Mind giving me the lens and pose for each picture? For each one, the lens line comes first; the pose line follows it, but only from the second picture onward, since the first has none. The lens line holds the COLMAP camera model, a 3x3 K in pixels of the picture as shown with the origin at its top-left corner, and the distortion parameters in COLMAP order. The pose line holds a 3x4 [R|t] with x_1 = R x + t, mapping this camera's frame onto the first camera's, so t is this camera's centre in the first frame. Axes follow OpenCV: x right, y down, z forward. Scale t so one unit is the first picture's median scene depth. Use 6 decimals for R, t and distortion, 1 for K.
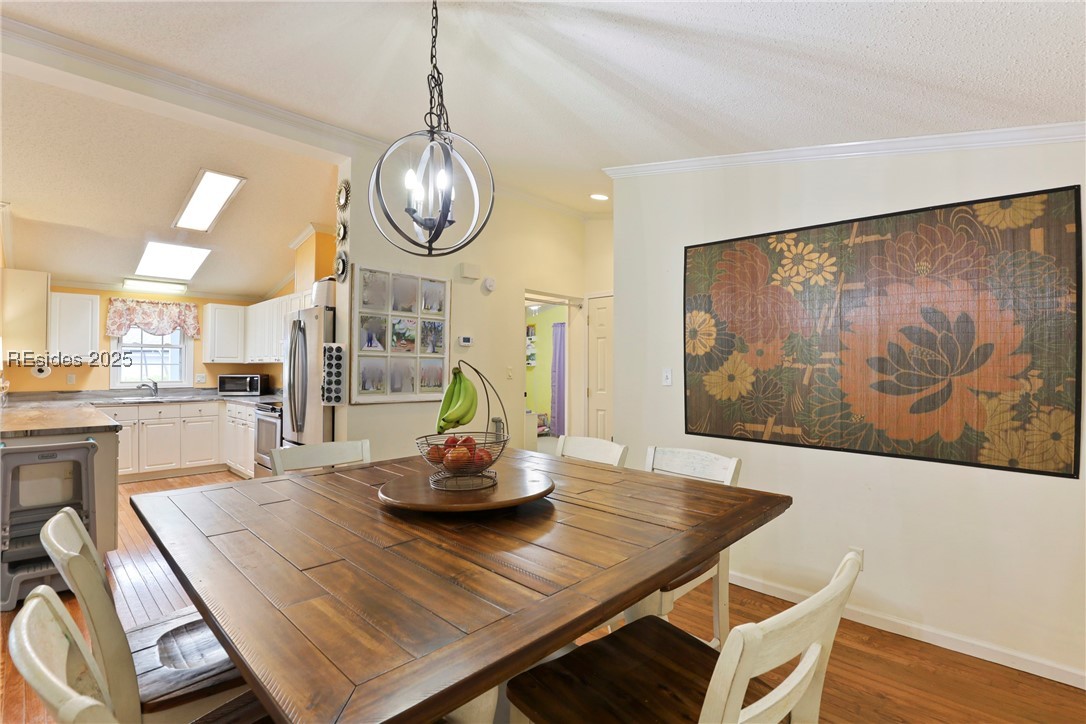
lens RADIAL K [[500.1, 0, 544.1], [0, 500.1, 361.1], [0, 0, 1]] dist [-0.028813, 0.001982]
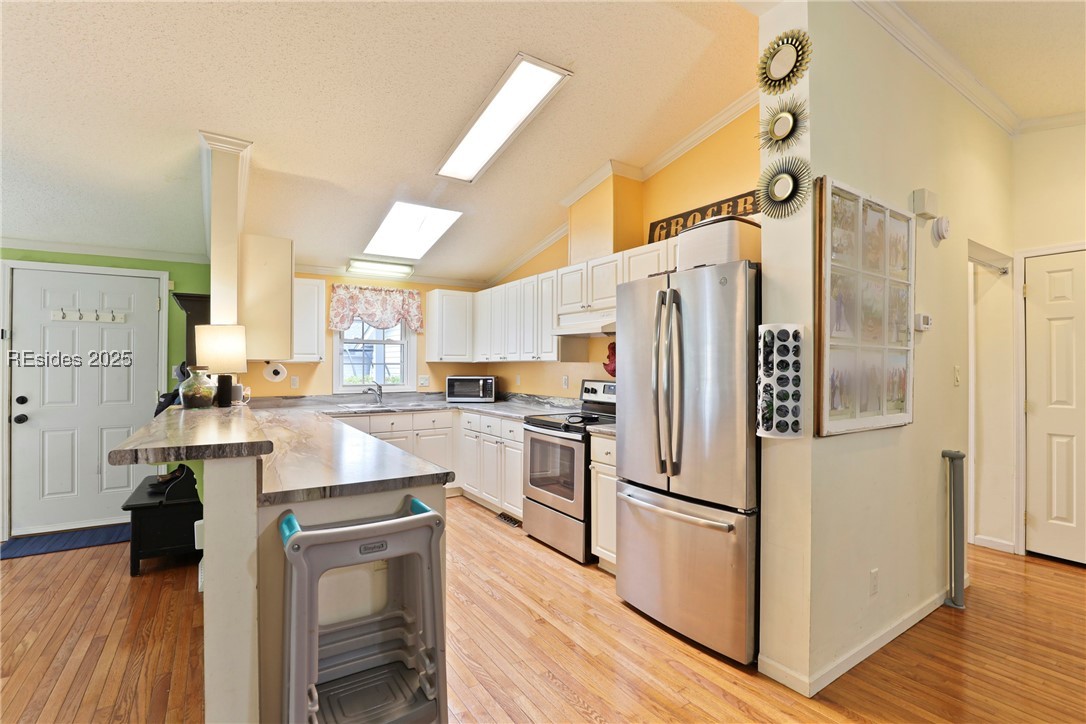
lens RADIAL K [[500.1, 0, 544.9], [0, 500.1, 362.5], [0, 0, 1]] dist [-0.028813, 0.001982]
pose [[0.975065, -0.003346, -0.221895, -0.348475], [0.004630, 0.999975, 0.005269, 0.001171], [0.221872, -0.006165, 0.975056, 0.254889]]
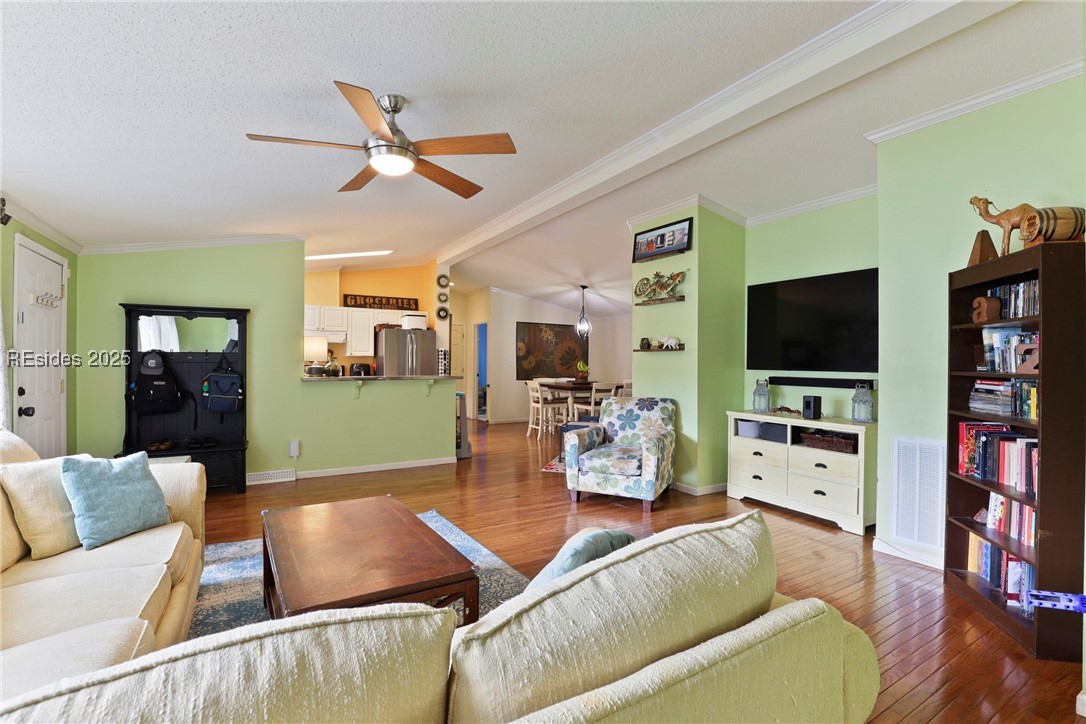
lens RADIAL K [[500.1, 0, 546.7], [0, 500.1, 363.0], [0, 0, 1]] dist [-0.028813, 0.001982]
pose [[0.272299, -0.003188, 0.962207, -1.553563], [-0.011627, 0.999911, 0.006604, 0.006272], [-0.962142, -0.012986, 0.272238, -0.034225]]
